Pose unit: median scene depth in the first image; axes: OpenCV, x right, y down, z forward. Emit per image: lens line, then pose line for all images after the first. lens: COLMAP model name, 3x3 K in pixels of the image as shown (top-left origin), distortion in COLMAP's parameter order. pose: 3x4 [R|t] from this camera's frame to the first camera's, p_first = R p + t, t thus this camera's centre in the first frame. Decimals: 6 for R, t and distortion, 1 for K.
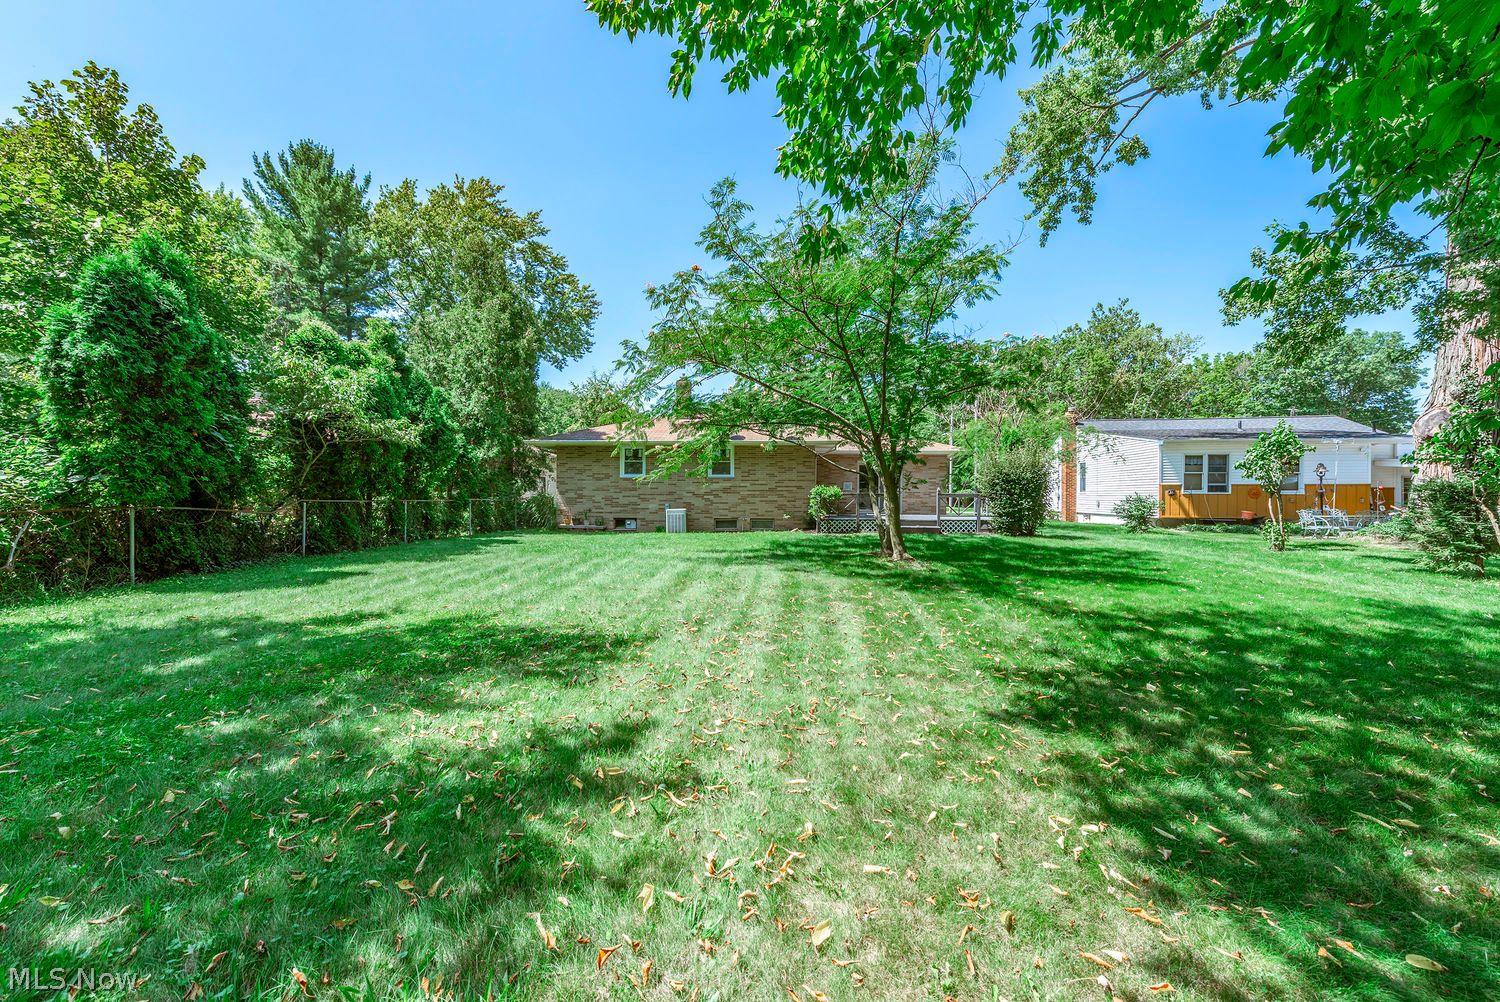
lens RADIAL K [[591.9, 0, 742.7], [0, 591.9, 492.9], [0, 0, 1]] dist [0.014834, -0.000786]
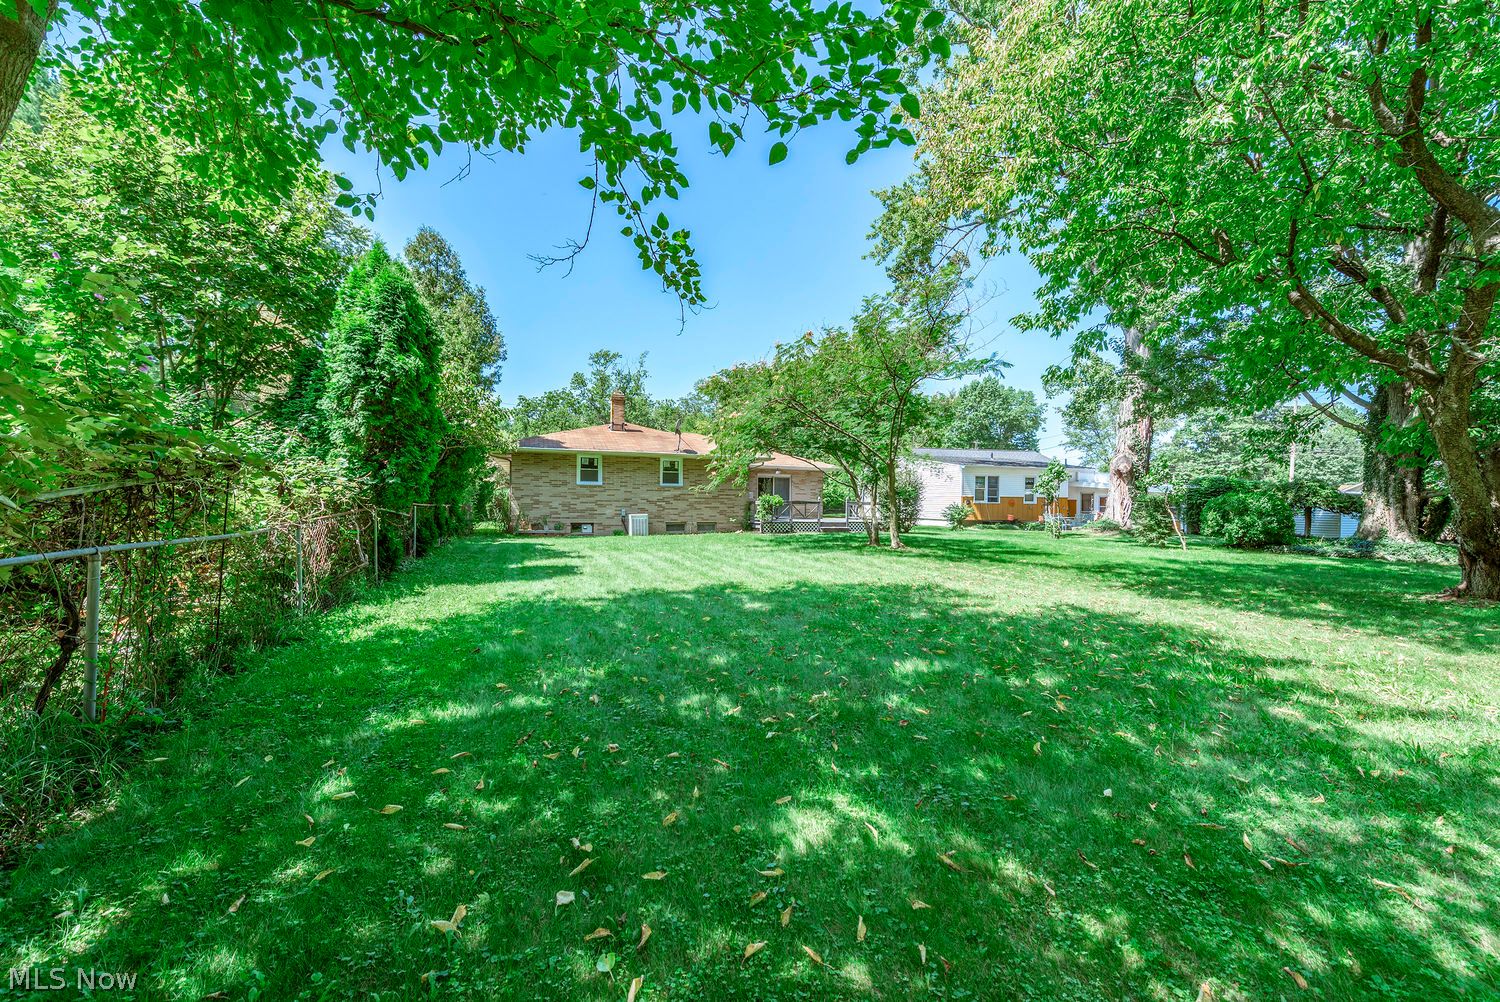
lens RADIAL K [[591.9, 0, 747.6], [0, 591.9, 497.3], [0, 0, 1]] dist [0.014834, -0.000786]
pose [[0.915835, 0.009256, 0.401449, -0.355316], [-0.006277, 0.999942, -0.008736, 0.003948], [-0.401506, 0.005481, 0.915840, -0.085296]]
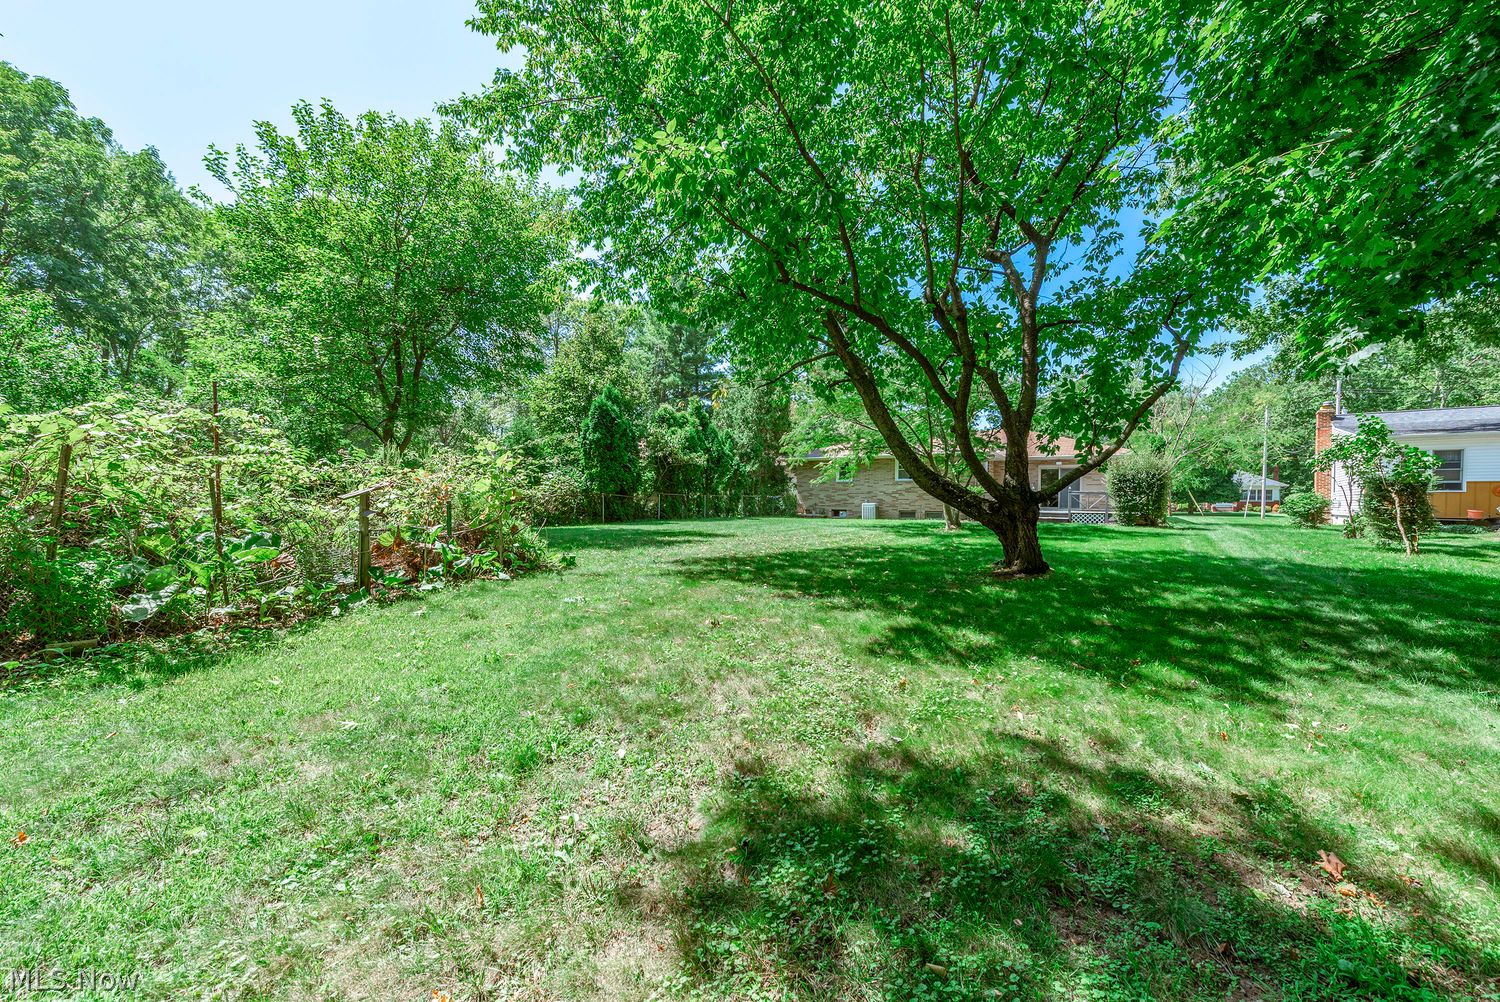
lens RADIAL K [[591.9, 0, 755.3], [0, 591.9, 500.8], [0, 0, 1]] dist [0.014834, -0.000786]
pose [[0.874294, 0.004615, -0.485376, 0.332524], [-0.003680, 0.999989, 0.002879, 0.017912], [0.485384, -0.000731, 0.874301, -0.382871]]
